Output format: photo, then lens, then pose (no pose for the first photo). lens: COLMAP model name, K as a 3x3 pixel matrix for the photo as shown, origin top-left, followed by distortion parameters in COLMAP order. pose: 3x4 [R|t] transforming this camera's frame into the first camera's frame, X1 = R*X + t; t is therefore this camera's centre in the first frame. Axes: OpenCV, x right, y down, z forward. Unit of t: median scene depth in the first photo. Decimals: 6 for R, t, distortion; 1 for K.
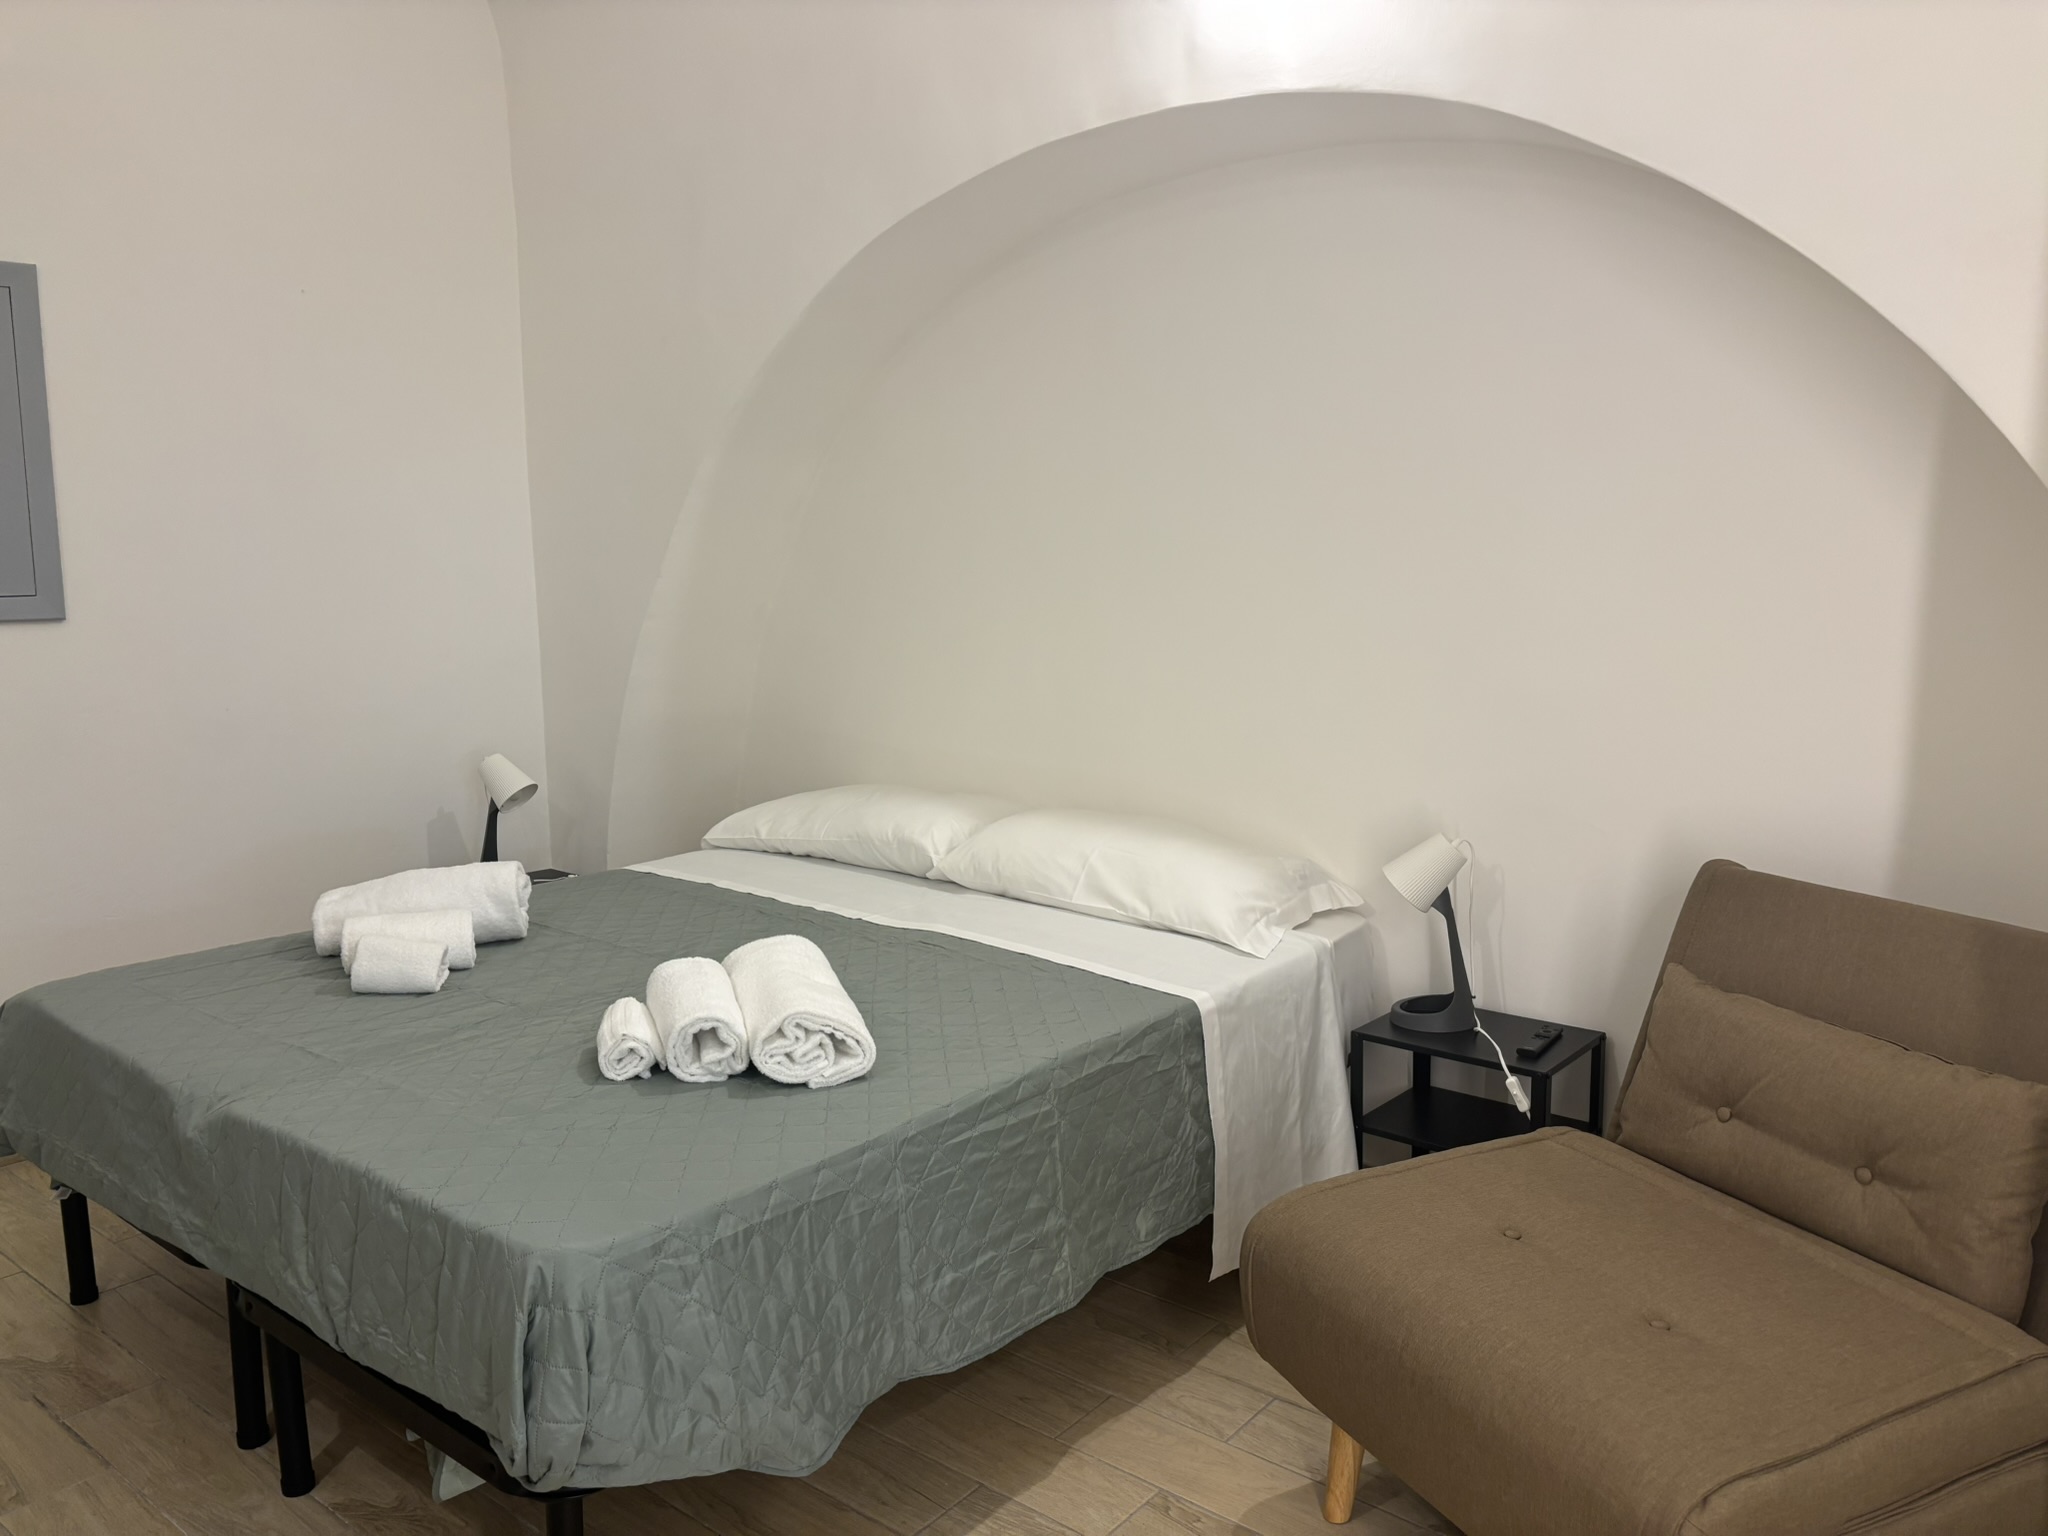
lens RADIAL K [[1553.1, 0, 1052.9], [0, 1553.1, 754.6], [0, 0, 1]] dist [0.045578, -0.057066]
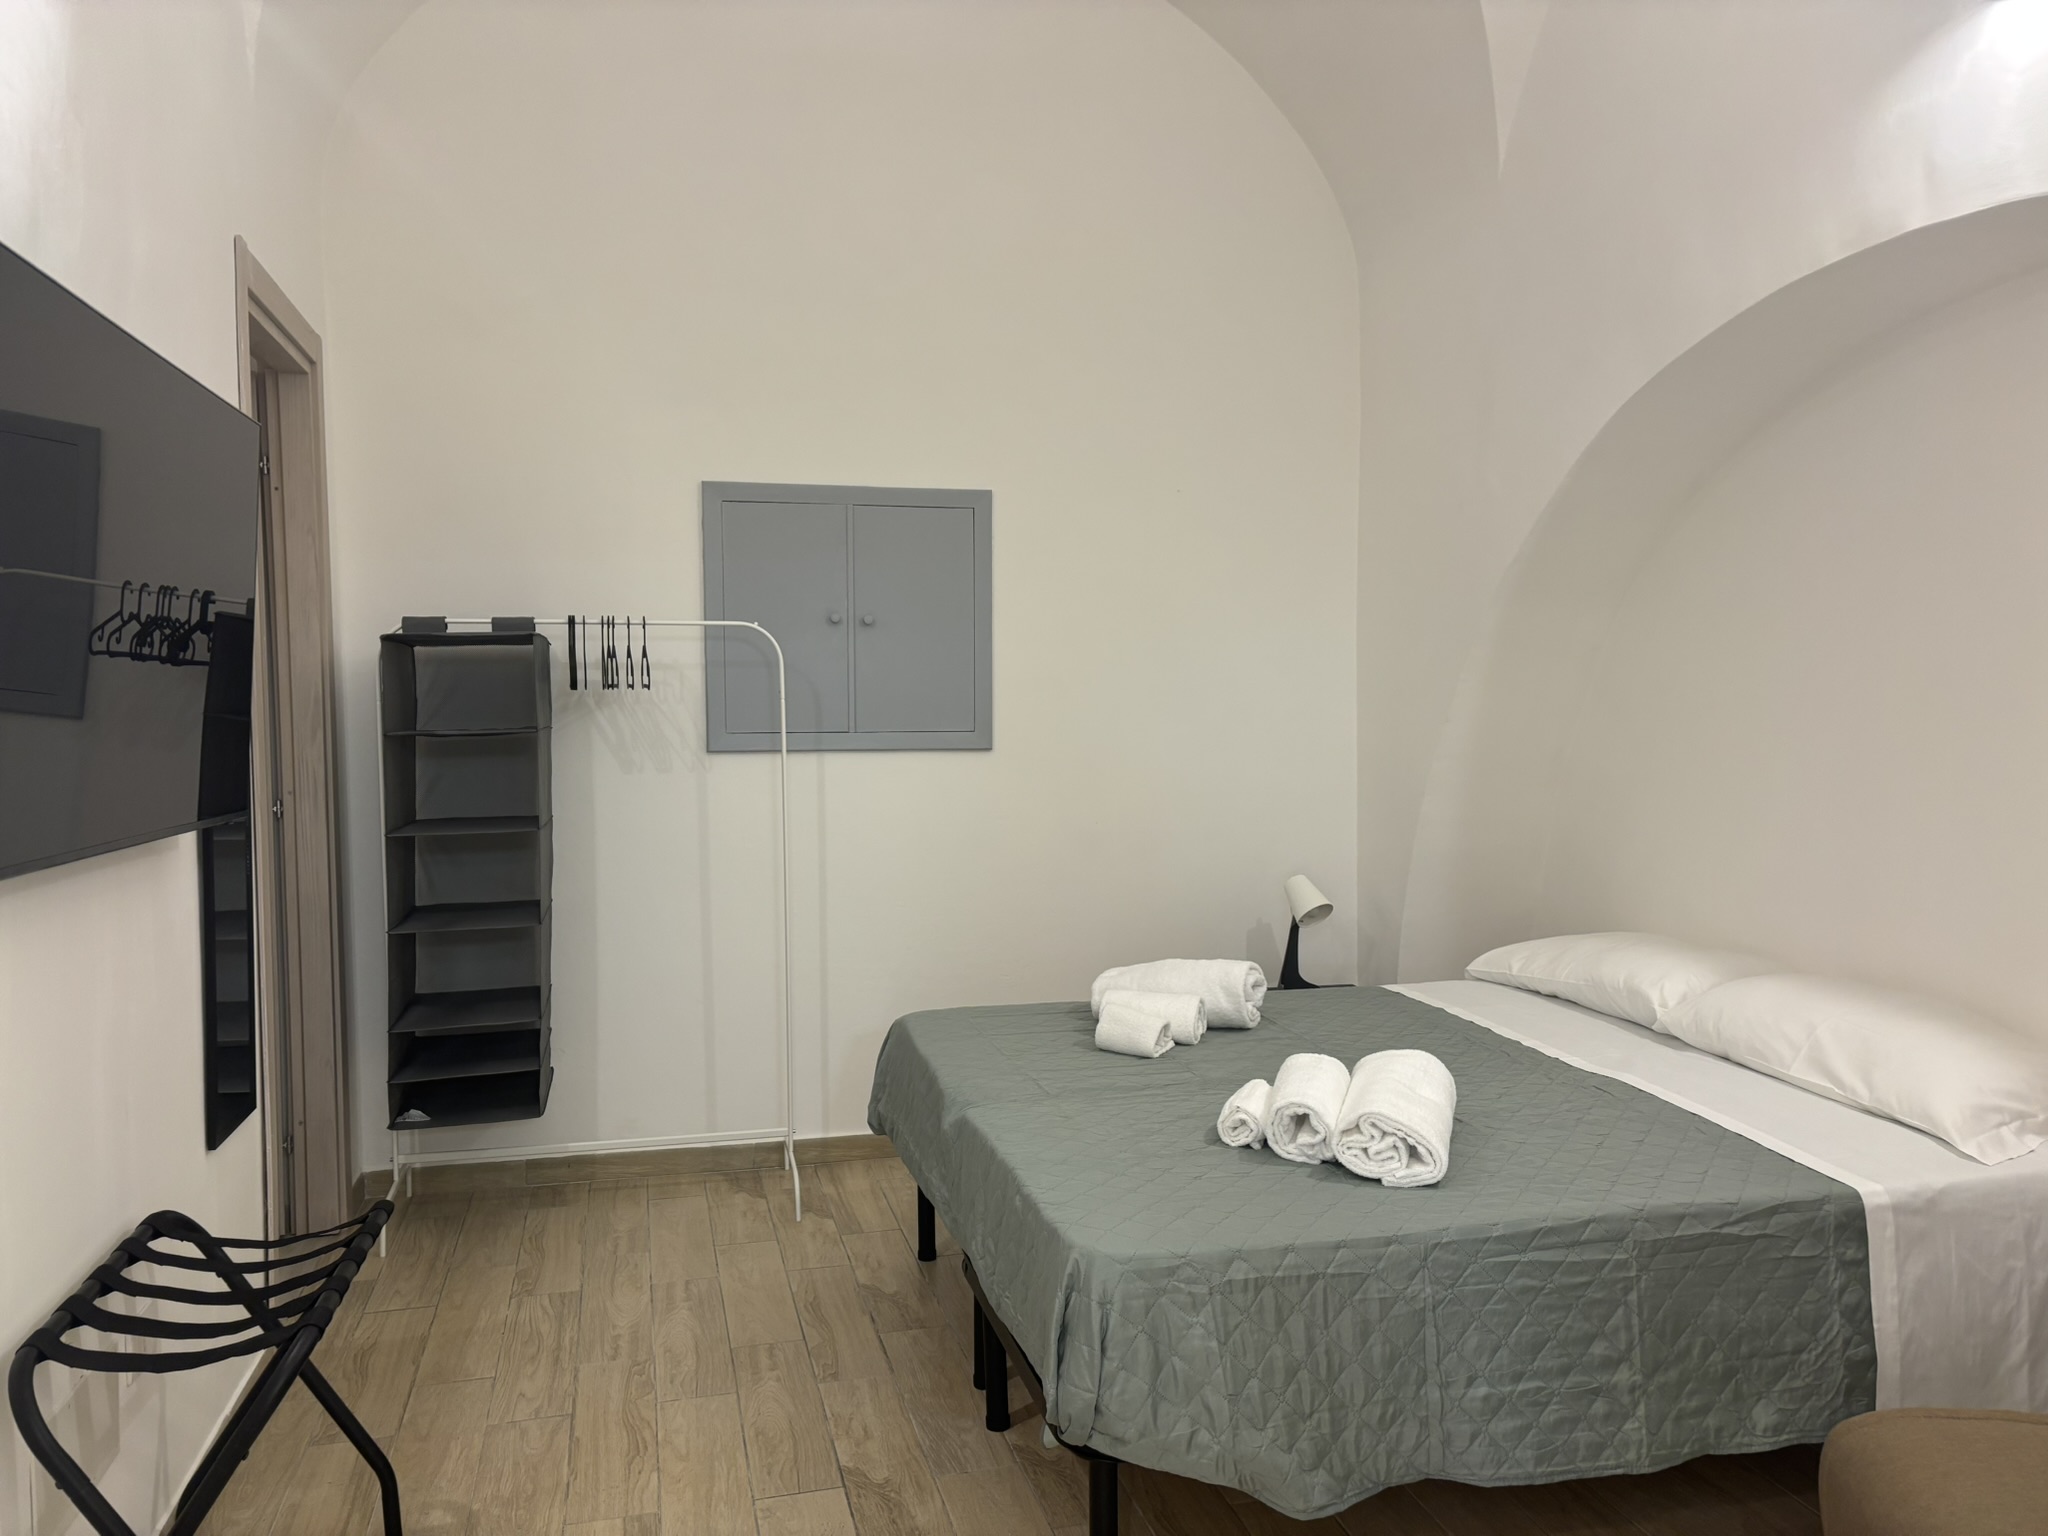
lens RADIAL K [[1553.1, 0, 1023.4], [0, 1553.1, 775.0], [0, 0, 1]] dist [0.045578, -0.057066]
pose [[0.796973, 0.034363, -0.603036, 0.292061], [-0.082620, 0.995198, -0.052482, 0.006167], [0.598337, 0.091650, 0.795986, -0.049204]]
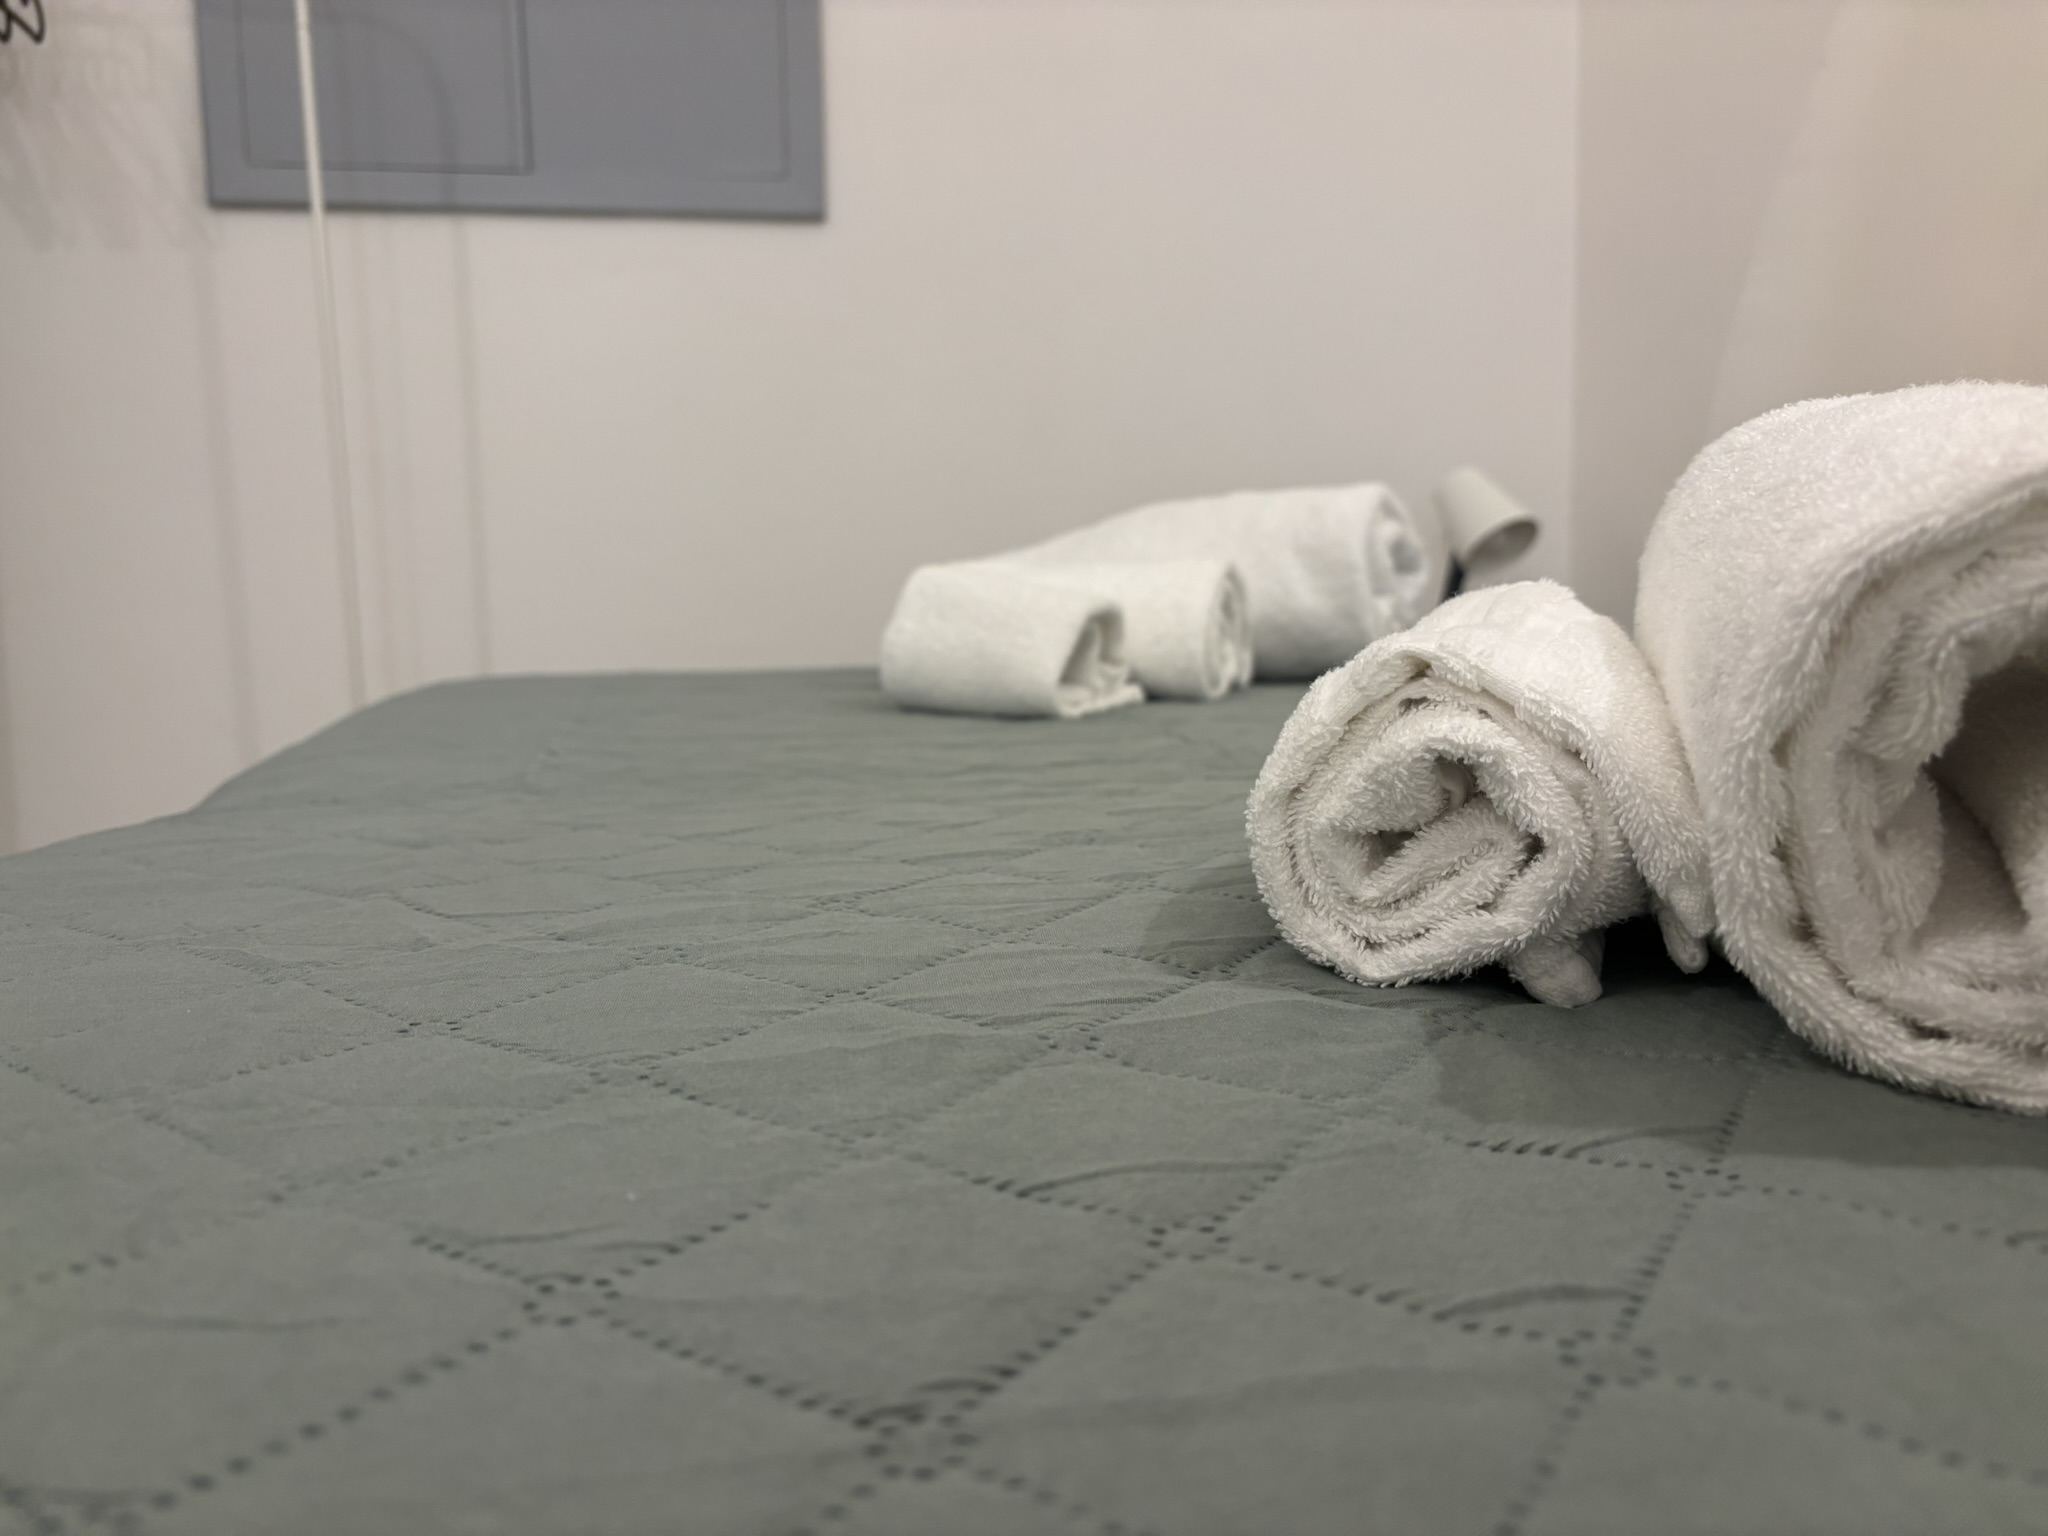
lens RADIAL K [[1553.1, 0, 1011.0], [0, 1553.1, 804.0], [0, 0, 1]] dist [0.045578, -0.057066]
pose [[0.762706, 0.083373, -0.641349, -0.209717], [-0.071860, 0.996440, 0.044076, 0.188305], [0.642741, 0.012471, 0.765982, 0.863721]]
